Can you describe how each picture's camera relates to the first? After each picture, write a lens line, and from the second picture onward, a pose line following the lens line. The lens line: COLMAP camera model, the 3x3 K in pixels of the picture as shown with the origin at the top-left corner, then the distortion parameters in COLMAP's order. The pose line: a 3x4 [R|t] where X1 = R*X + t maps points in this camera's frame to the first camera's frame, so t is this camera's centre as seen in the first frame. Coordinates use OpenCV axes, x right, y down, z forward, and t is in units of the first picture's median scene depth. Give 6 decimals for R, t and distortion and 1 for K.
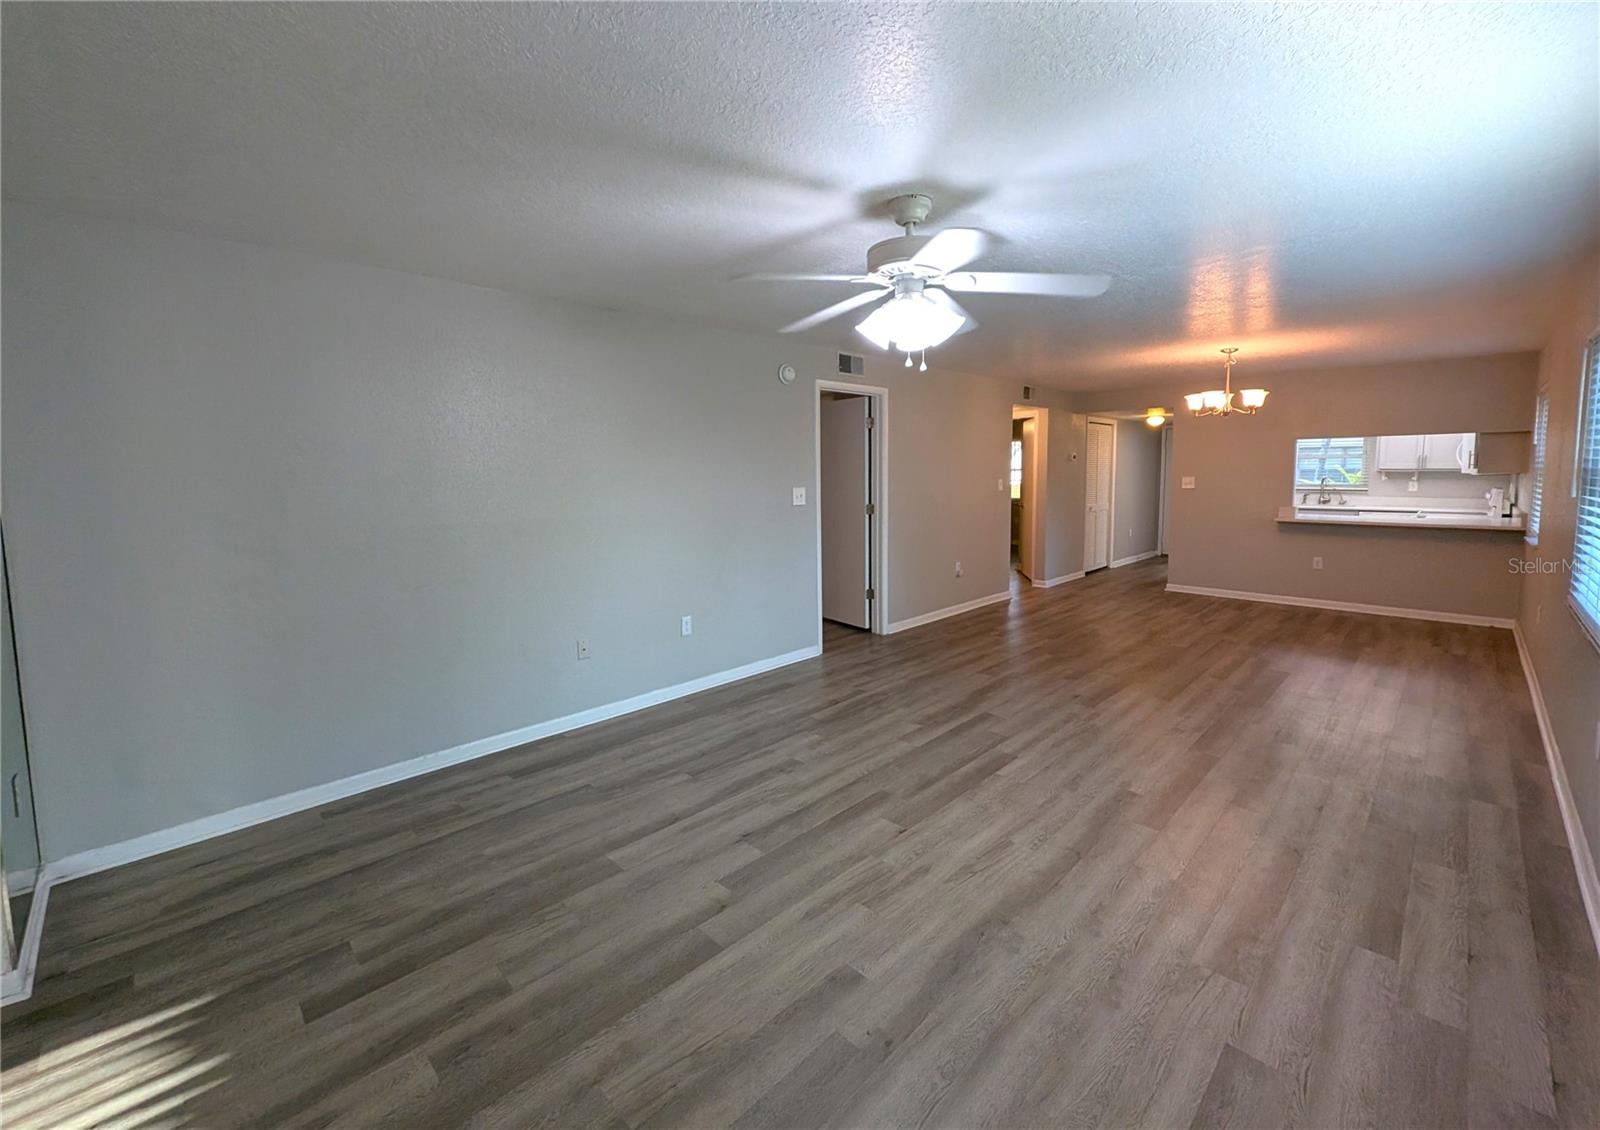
lens RADIAL K [[660.4, 0, 798.7], [0, 660.4, 519.8], [0, 0, 1]] dist [0.000679, -0.000306]
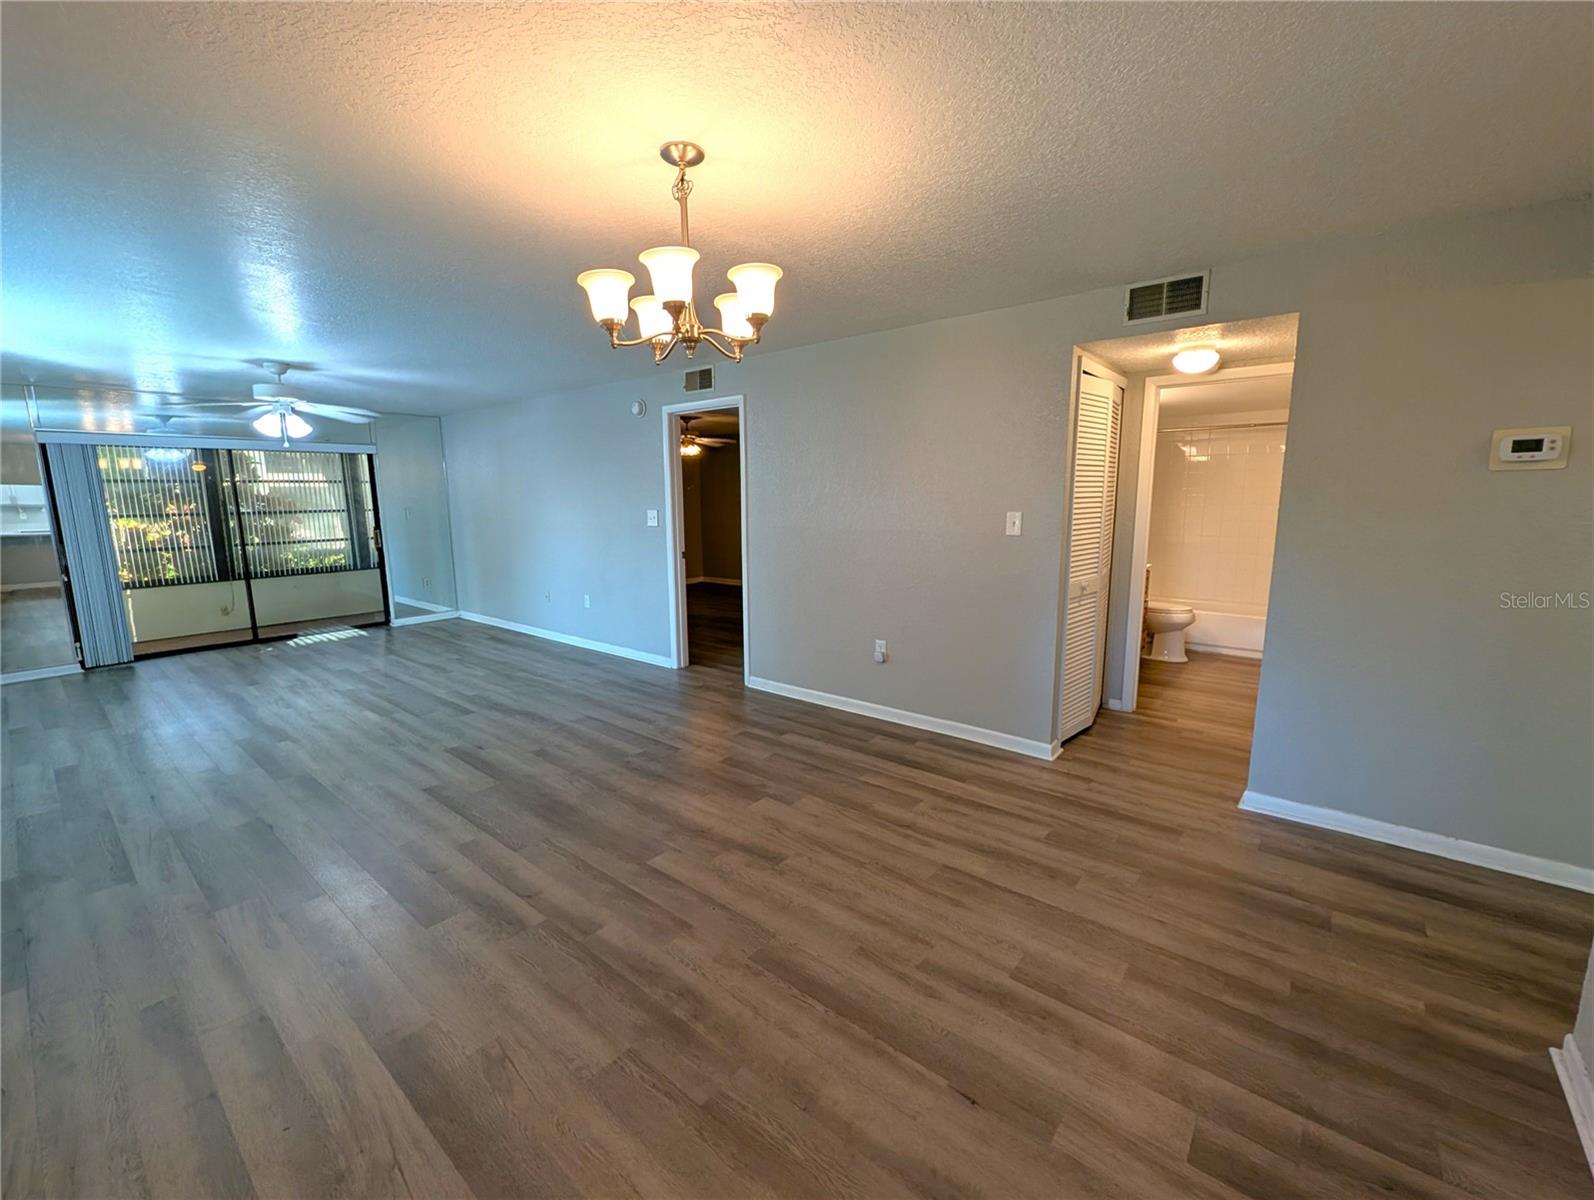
lens RADIAL K [[657.1, 0, 800.1], [0, 657.1, 598.5], [0, 0, 1]] dist [0.002894, -0.001499]
pose [[0.101388, 0.165500, -0.980984, 1.566508], [-0.064567, 0.985081, 0.159518, -0.131545], [0.992749, 0.047166, 0.110561, 1.568558]]
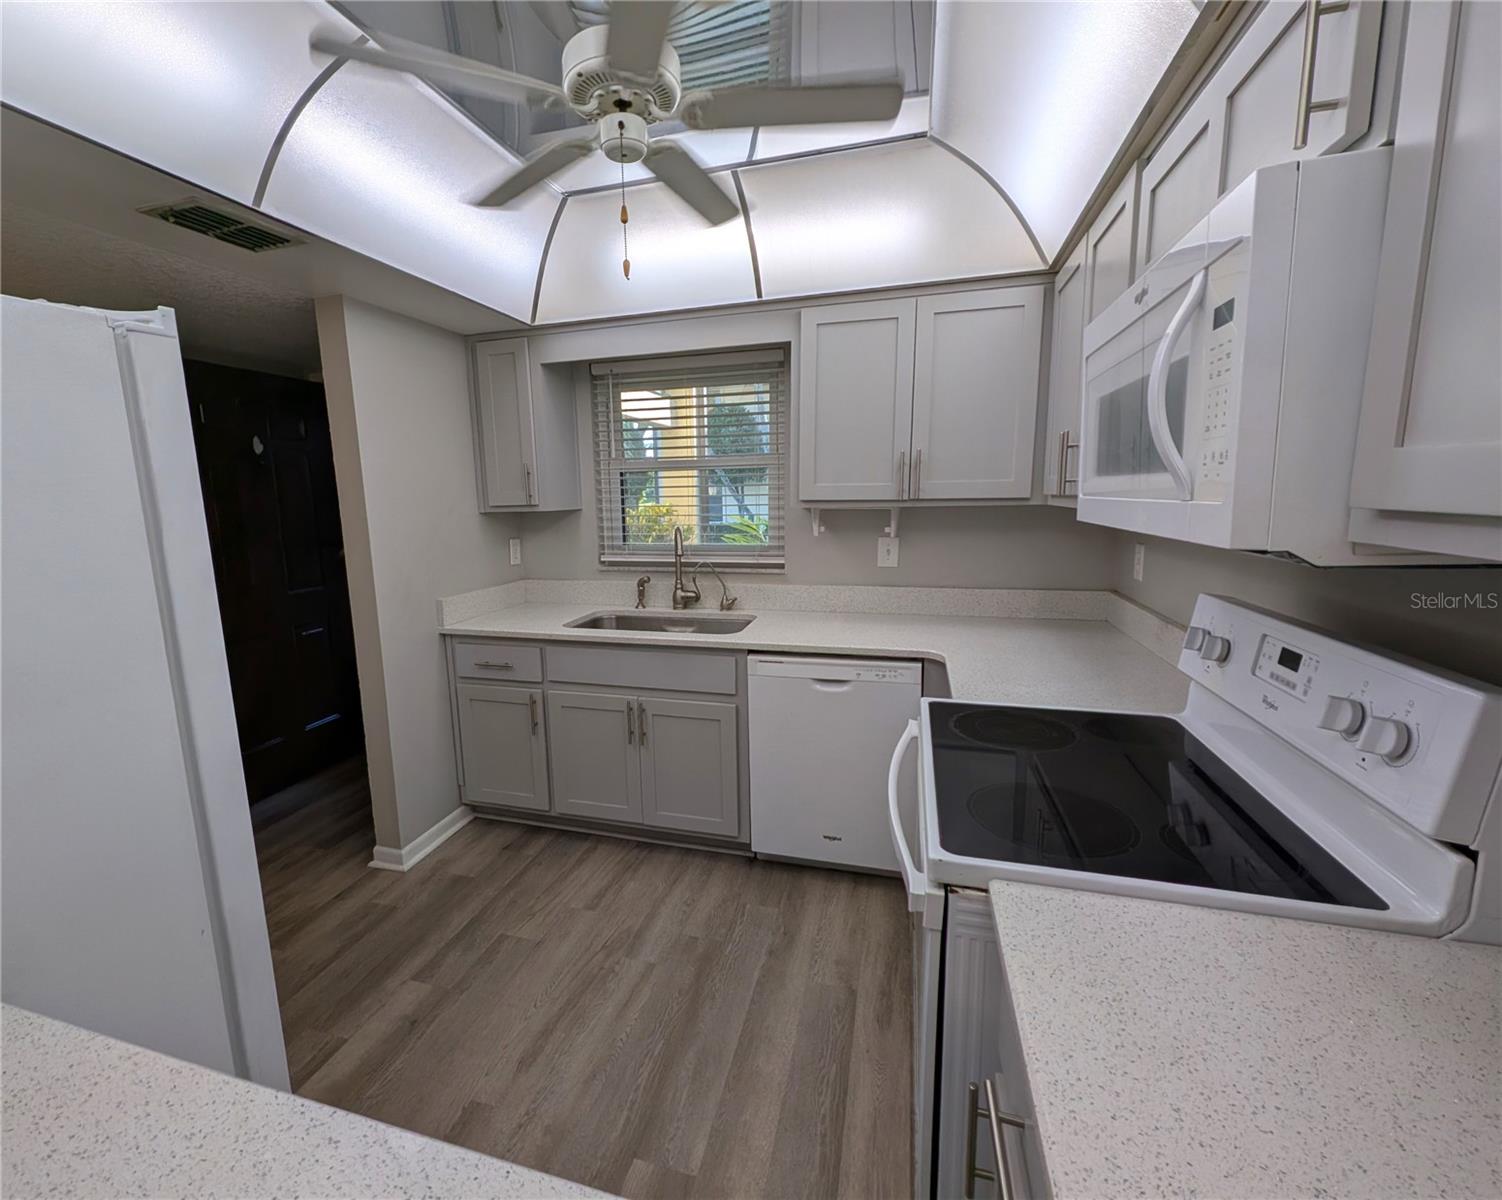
lens RADIAL K [[659.1, 0, 705.5], [0, 659.1, 597.3], [0, 0, 1]] dist [-0.000893, -0.000242]
pose [[0.882393, -0.086221, 0.462546, 1.688332], [0.050166, 0.994703, 0.089717, -0.150258], [-0.467831, -0.055962, 0.882044, 1.823387]]
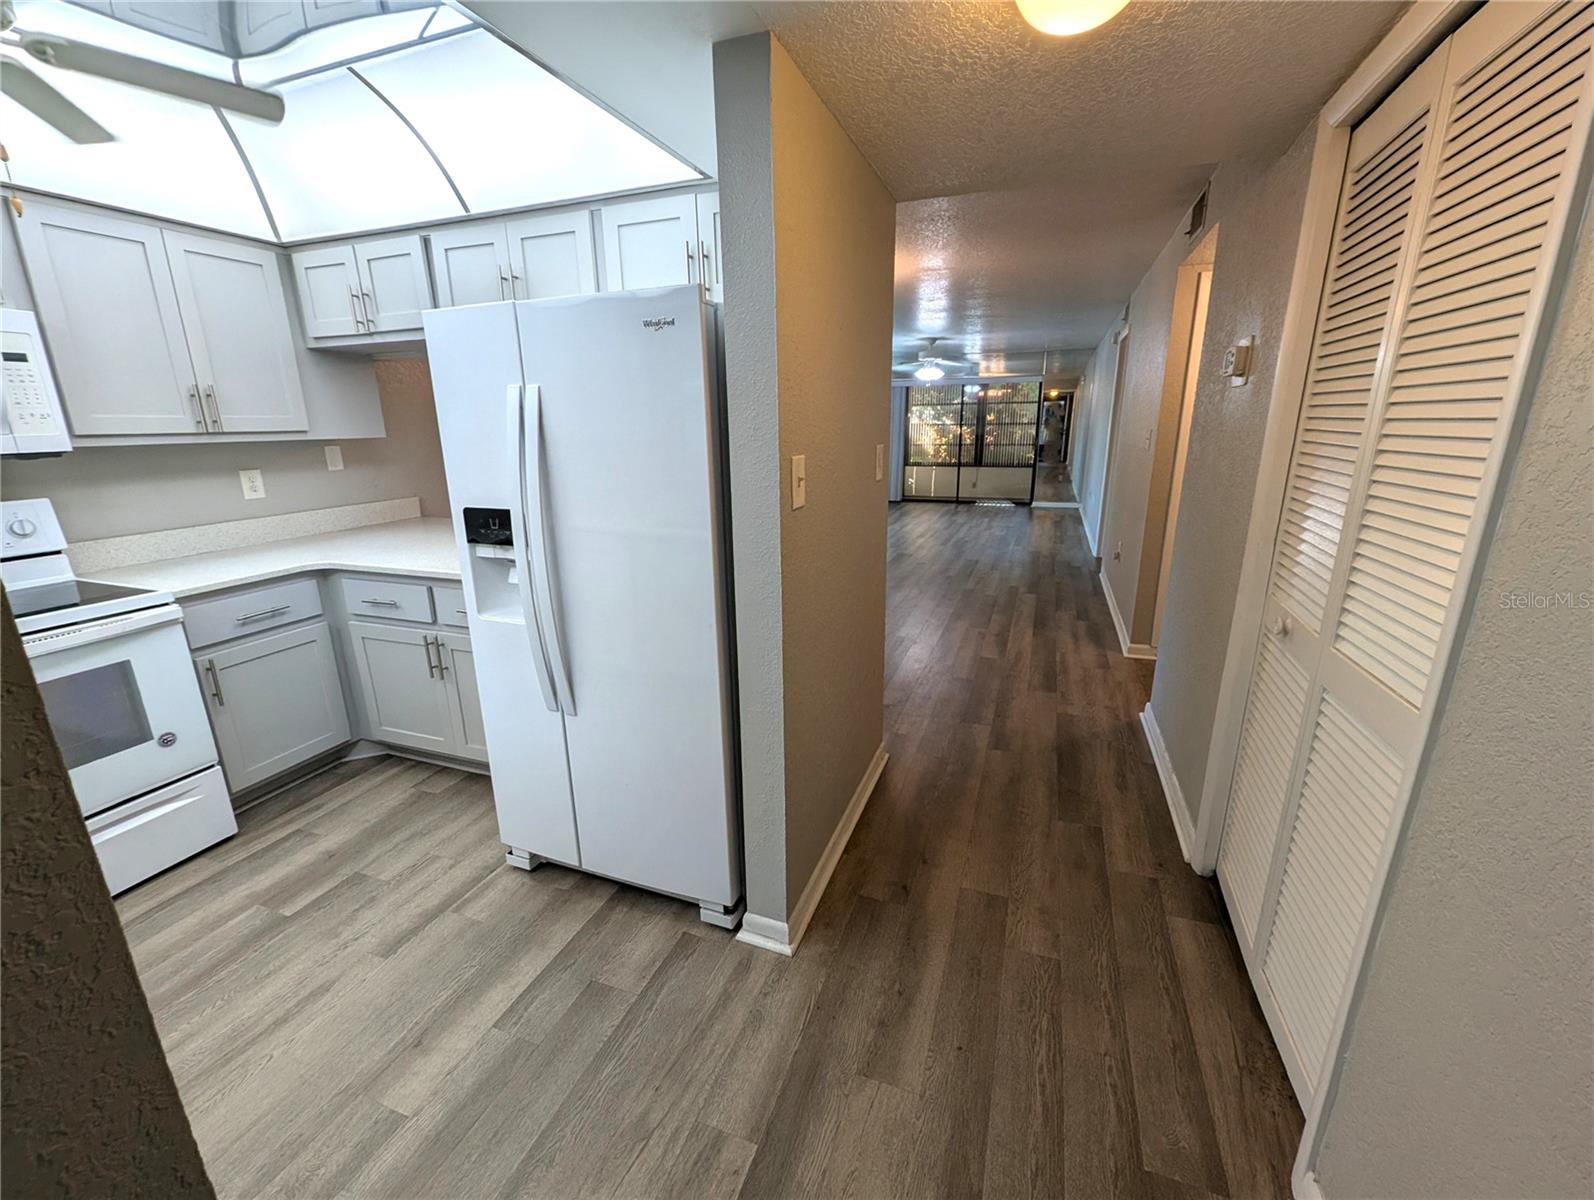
lens RADIAL K [[657.1, 0, 796.3], [0, 657.1, 599.7], [0, 0, 1]] dist [0.002894, -0.001499]
pose [[-0.908780, 0.133044, -0.395498, 1.601268], [-0.006660, 0.943063, 0.332548, -0.212662], [0.417223, 0.304847, -0.856150, 2.758895]]
